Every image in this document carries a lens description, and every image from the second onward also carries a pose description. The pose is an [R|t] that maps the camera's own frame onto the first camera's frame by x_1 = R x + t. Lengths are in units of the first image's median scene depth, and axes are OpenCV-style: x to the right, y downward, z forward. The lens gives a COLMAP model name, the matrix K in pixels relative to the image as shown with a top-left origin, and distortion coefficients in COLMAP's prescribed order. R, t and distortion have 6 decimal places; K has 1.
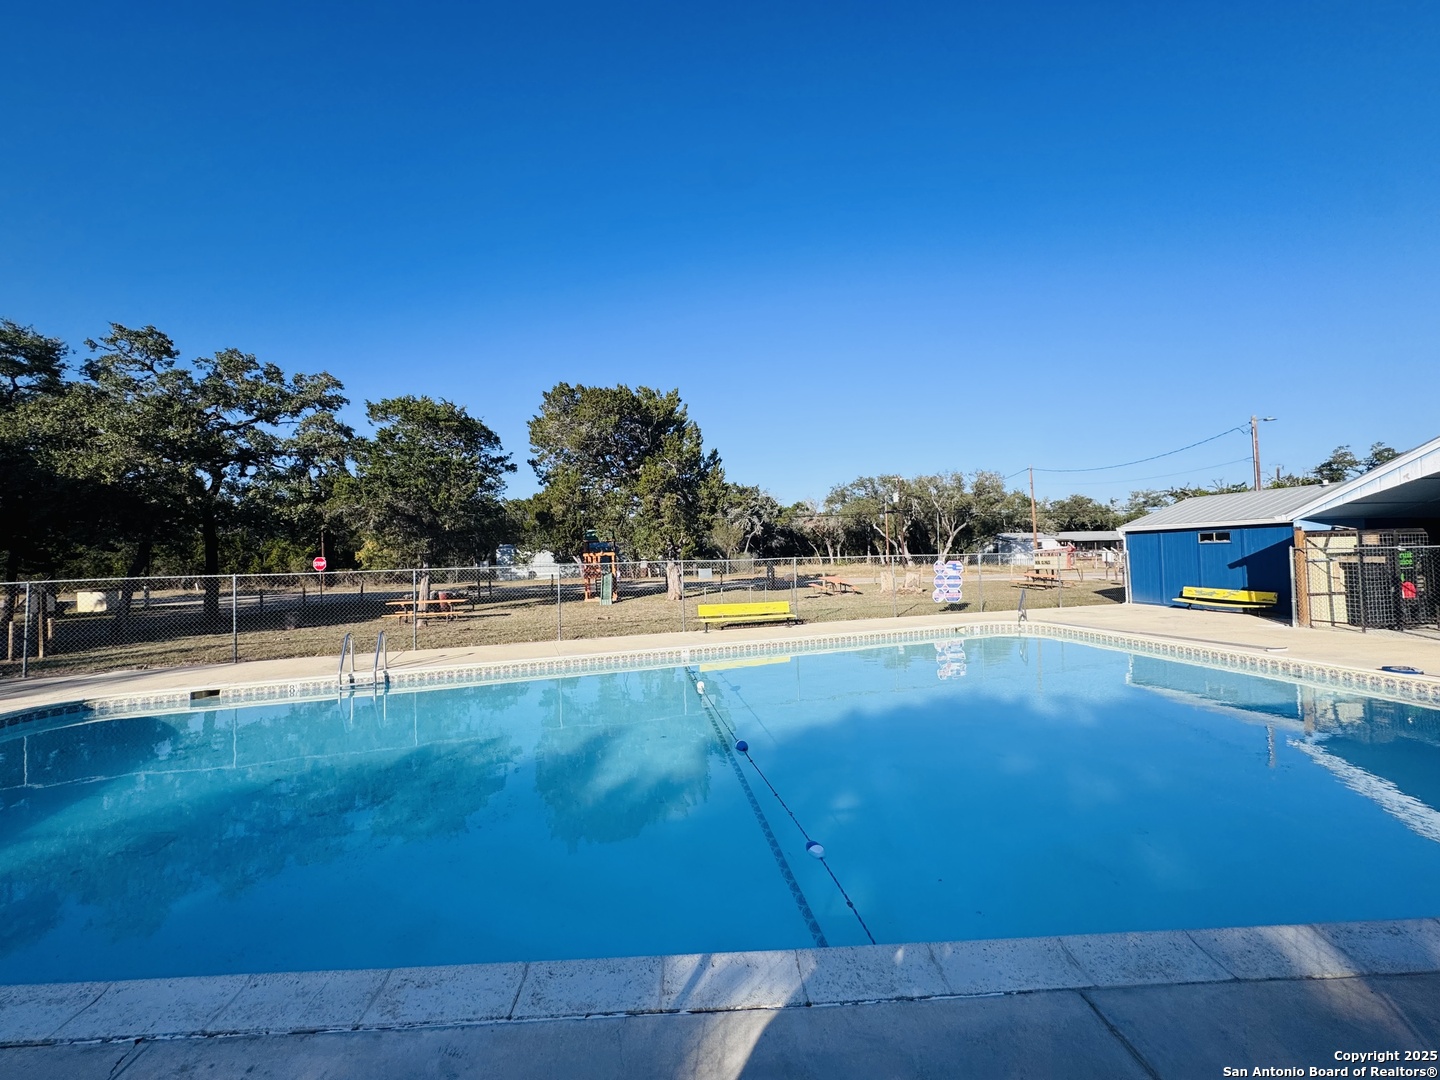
lens RADIAL K [[570.8, 0, 703.3], [0, 570.8, 542.9], [0, 0, 1]] dist [0.021108, -0.006836]
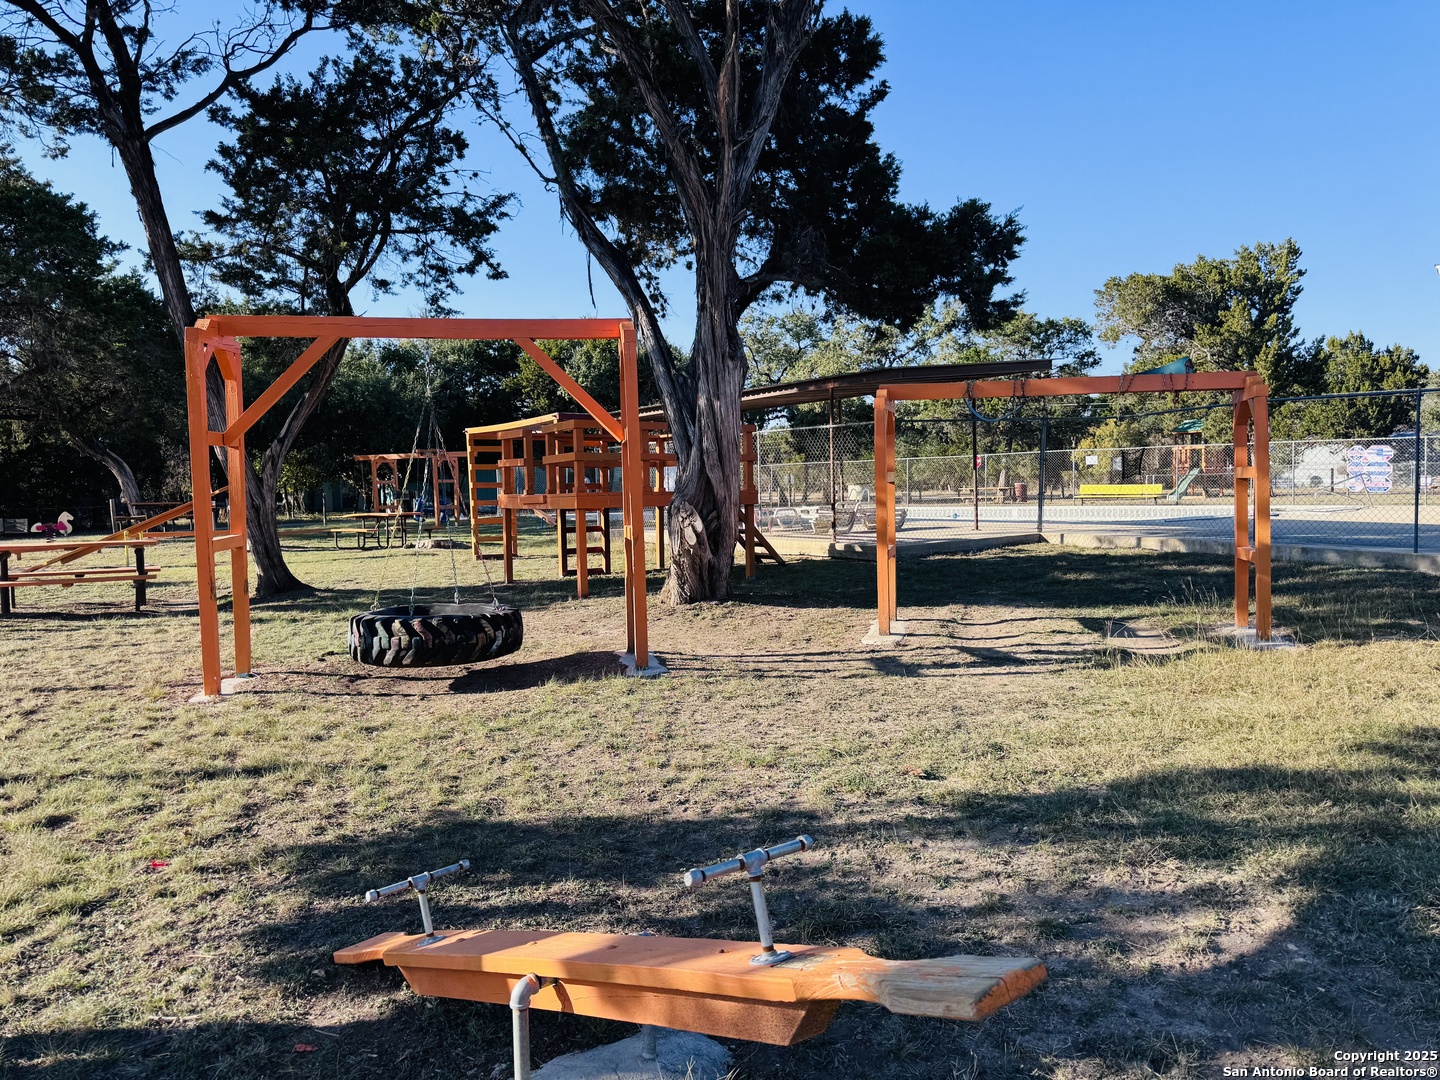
lens RADIAL K [[1008.4, 0, 714.9], [0, 1008.4, 547.2], [0, 0, 1]] dist [0.081765, -0.108952]
pose [[0.495609, 0.064329, -0.866160, 1.035869], [0.027103, 0.995622, 0.089452, 0.014771], [0.868123, -0.067809, 0.491696, -0.545625]]
